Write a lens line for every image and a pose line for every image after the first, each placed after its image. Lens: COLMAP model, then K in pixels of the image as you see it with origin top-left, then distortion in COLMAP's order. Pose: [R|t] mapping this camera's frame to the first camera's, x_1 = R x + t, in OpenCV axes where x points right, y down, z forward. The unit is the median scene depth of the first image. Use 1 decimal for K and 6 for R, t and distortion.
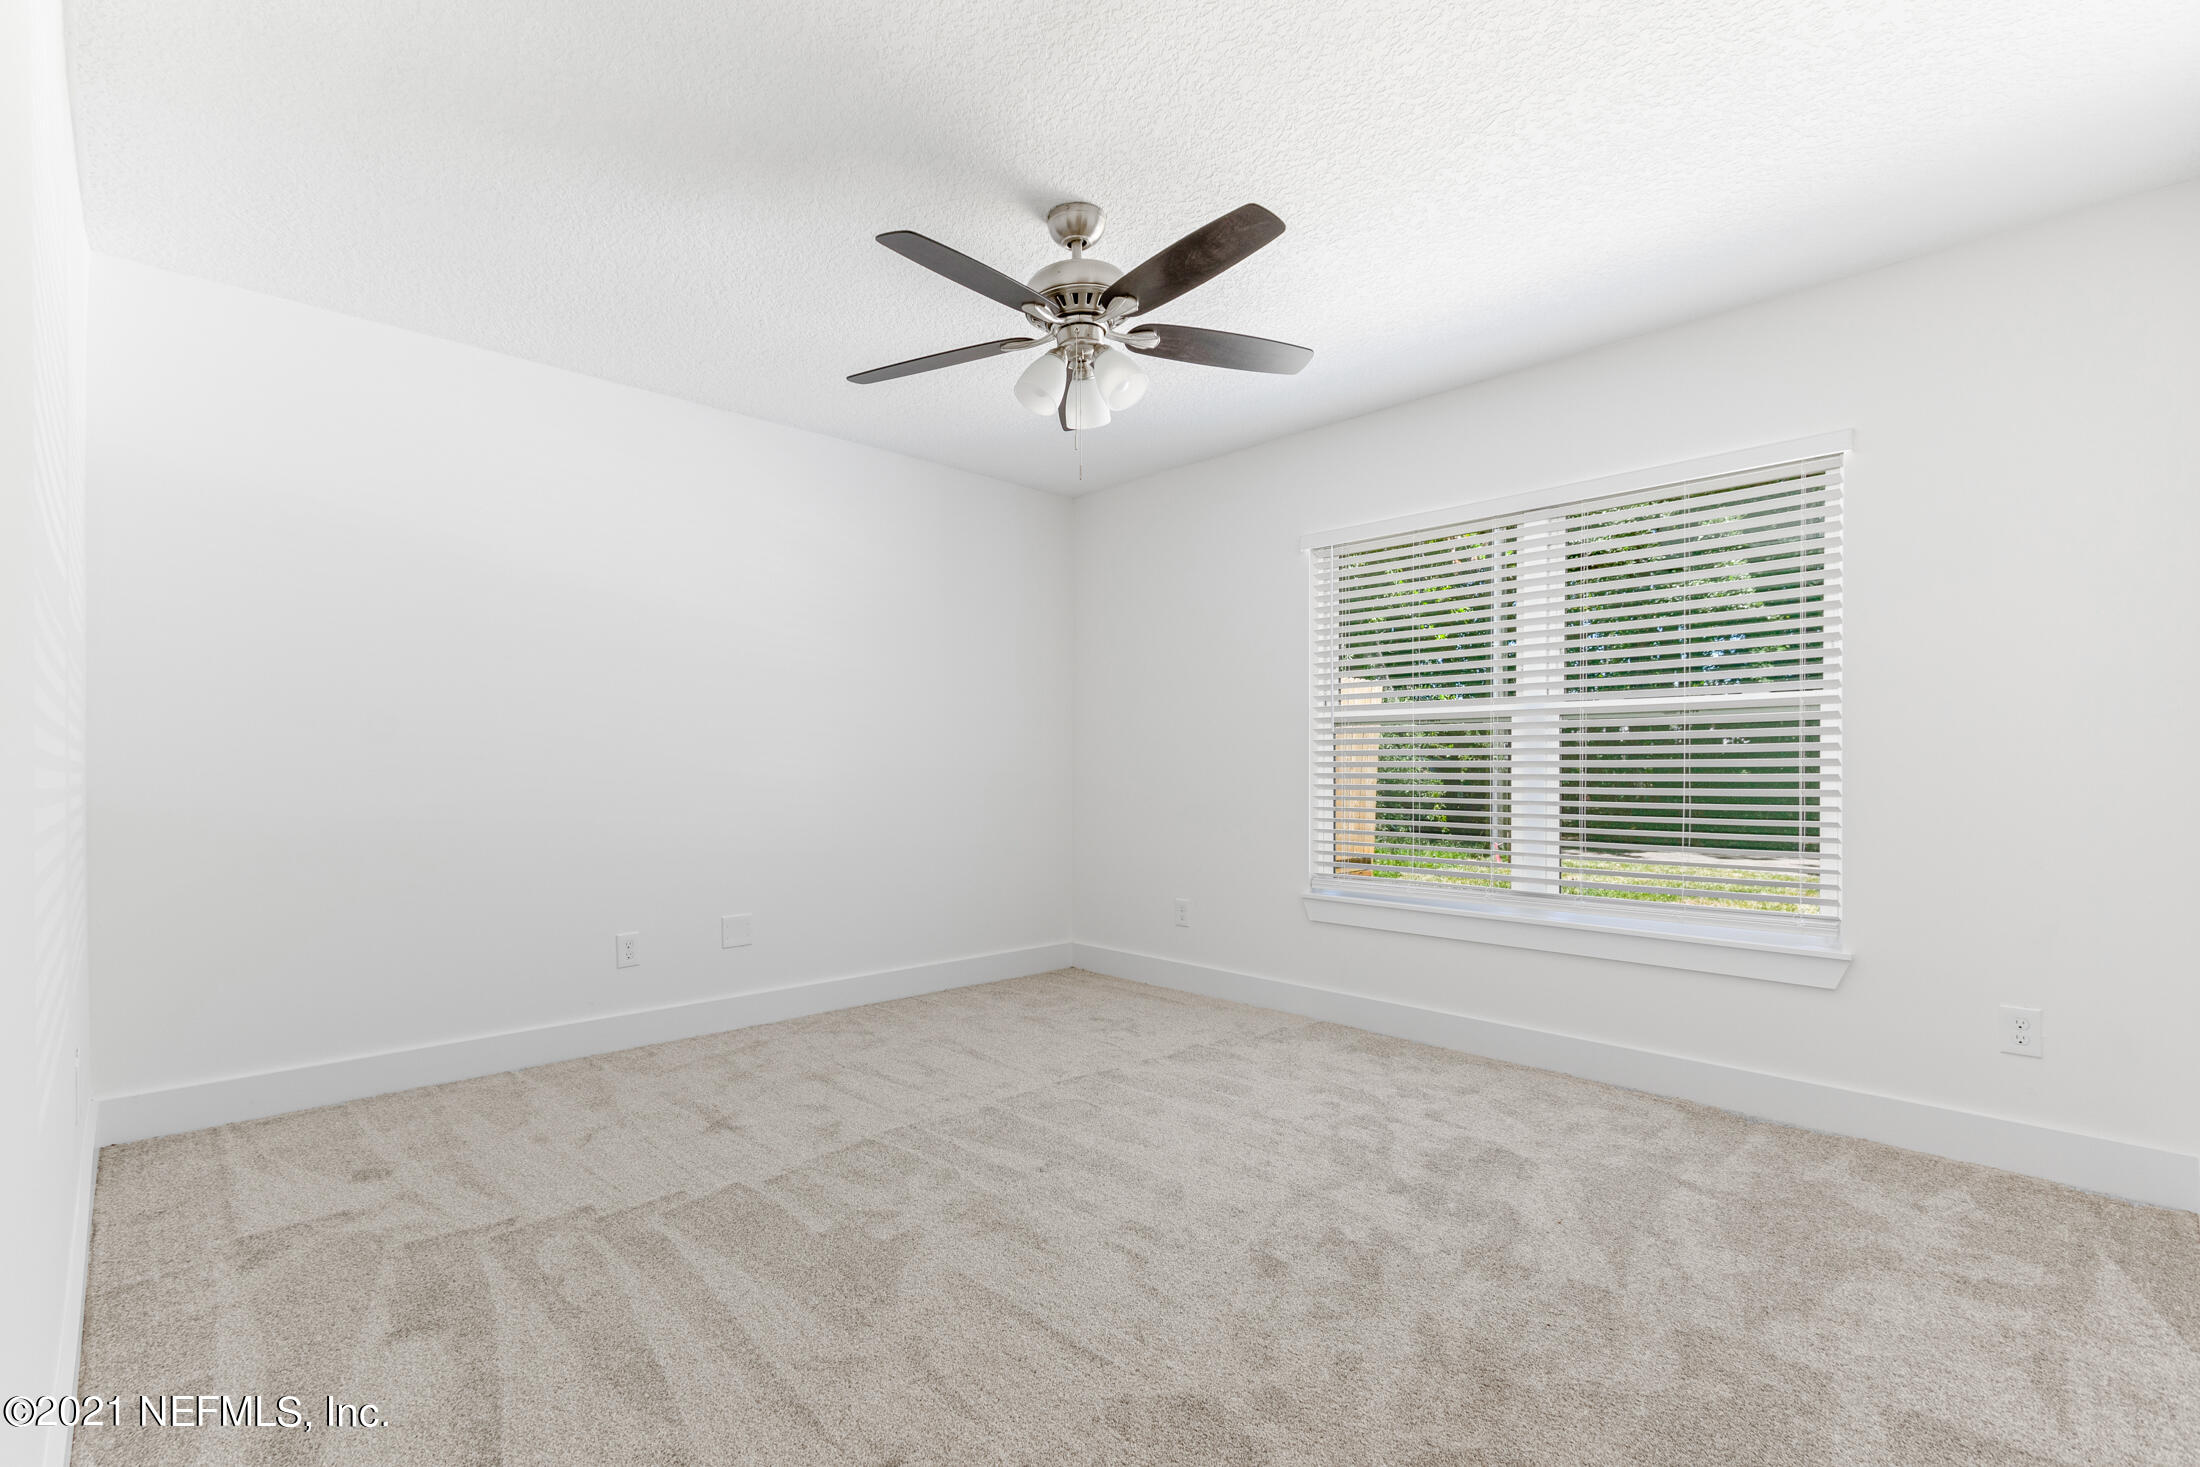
lens RADIAL K [[1009.8, 0, 1089.1], [0, 1009.8, 755.8], [0, 0, 1]] dist [0.001986, 0.000244]
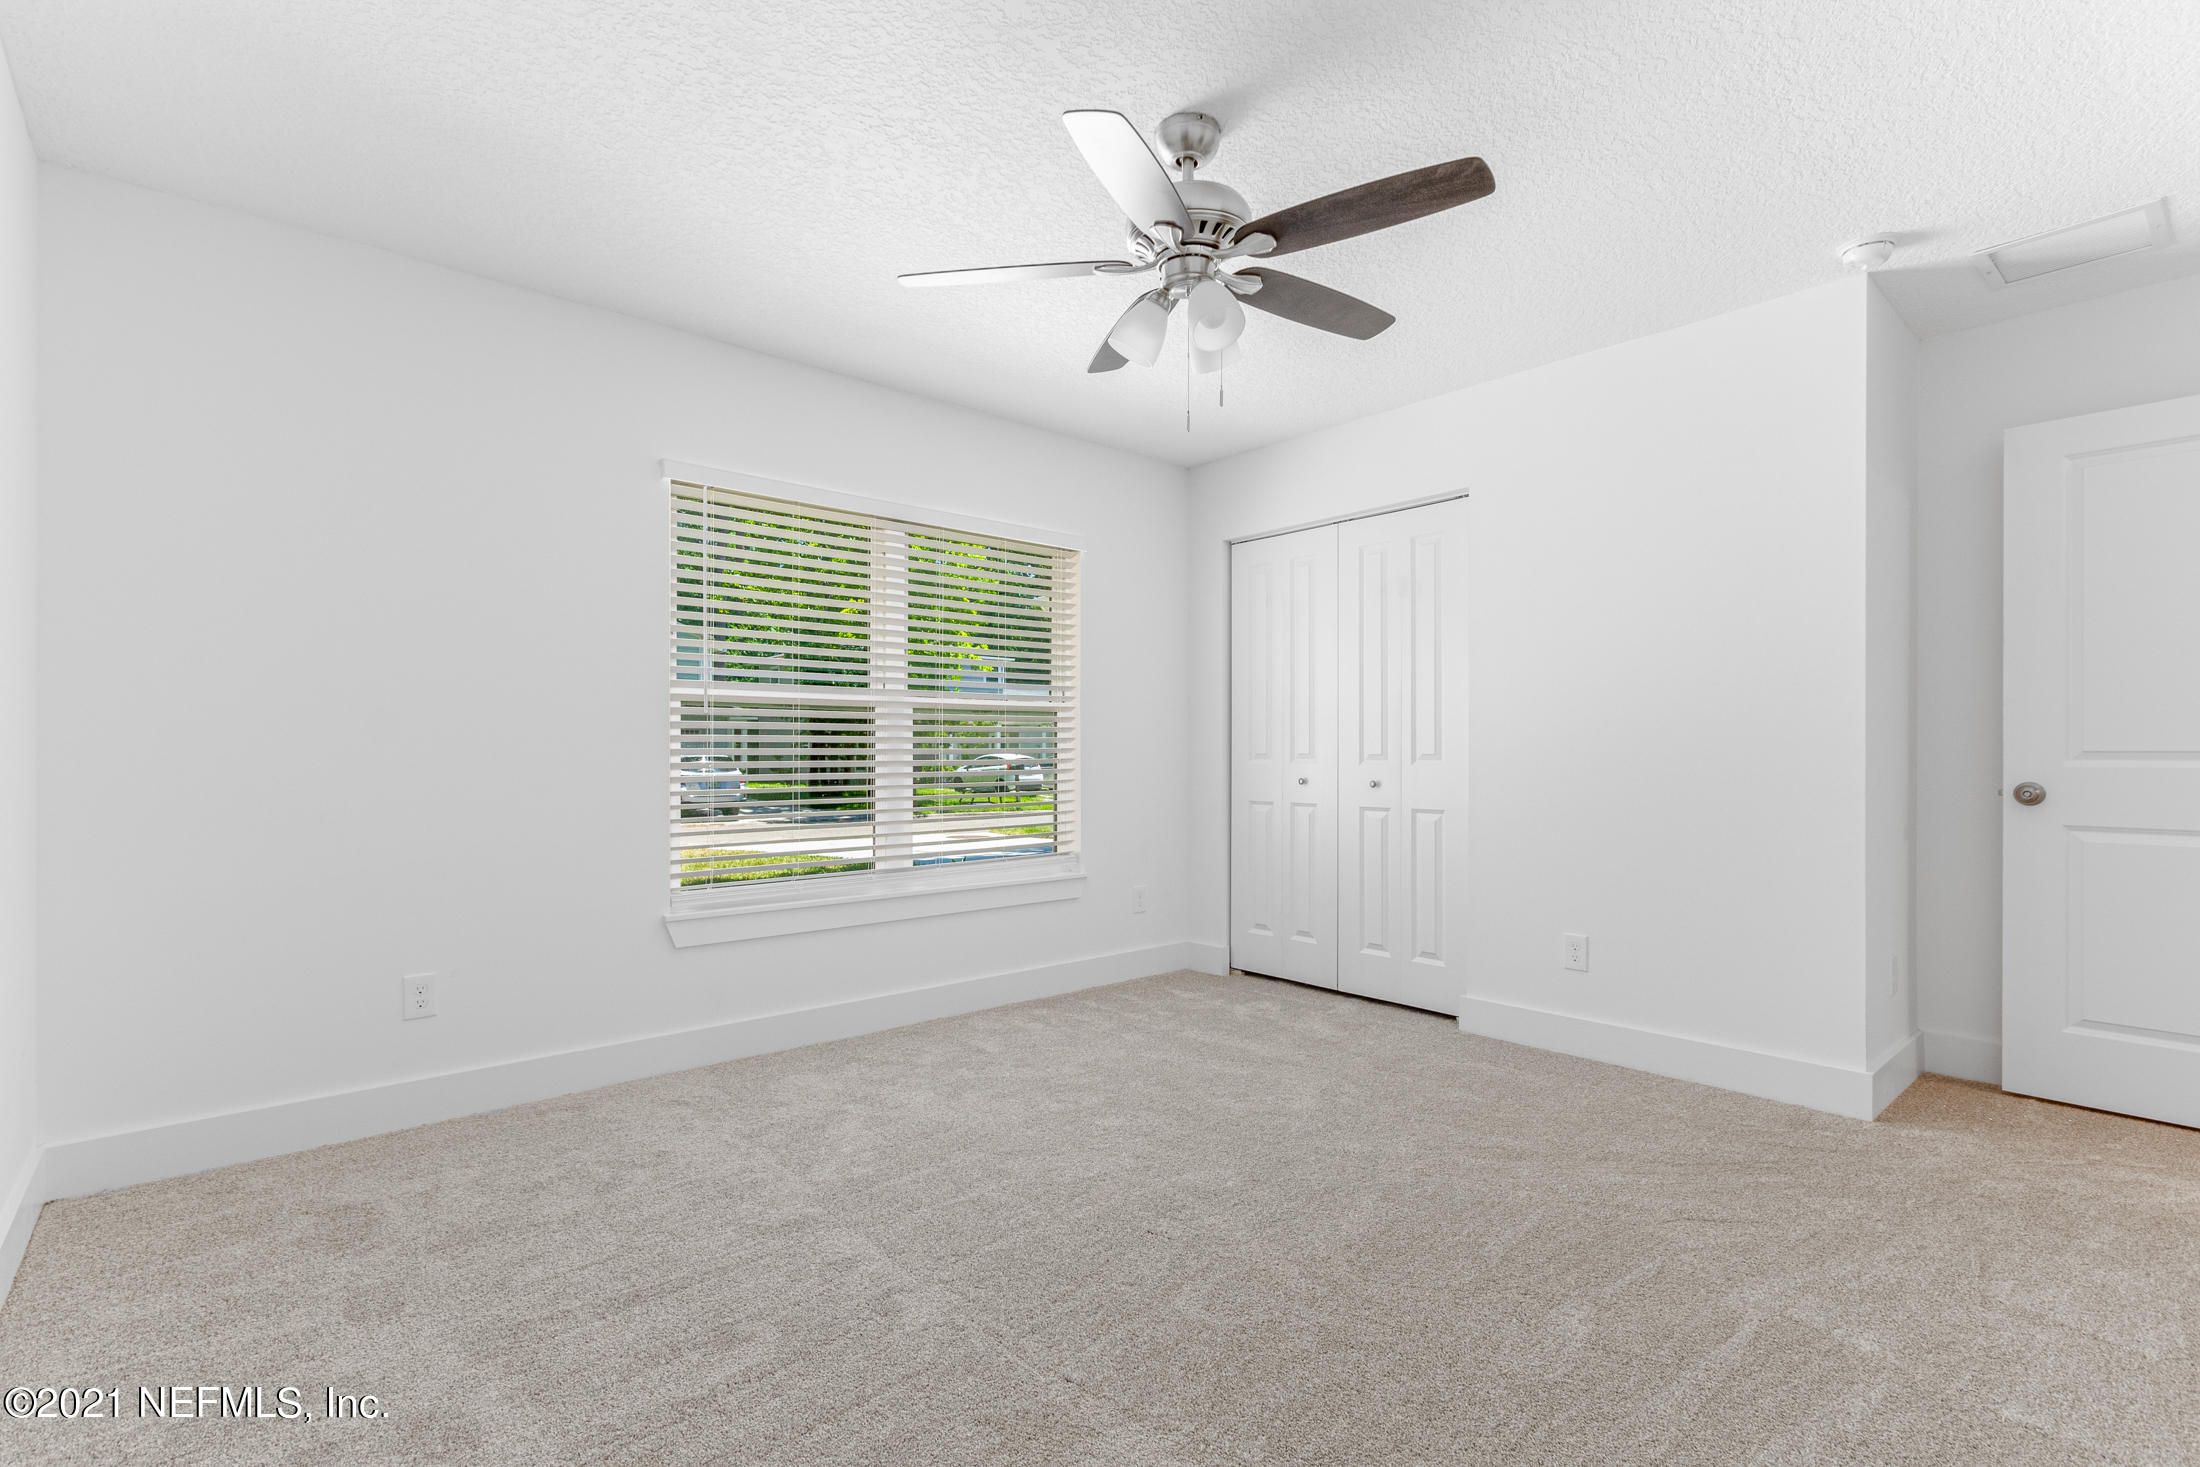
lens RADIAL K [[995.6, 0, 1100.0], [0, 995.6, 733.5], [0, 0, 1]] dist [0.001522, 0.000125]
pose [[0.018999, 0.027641, 0.999437, -0.645855], [-0.005992, 0.999603, -0.027532, 0.018482], [-0.999802, -0.005466, 0.019157, 0.775643]]
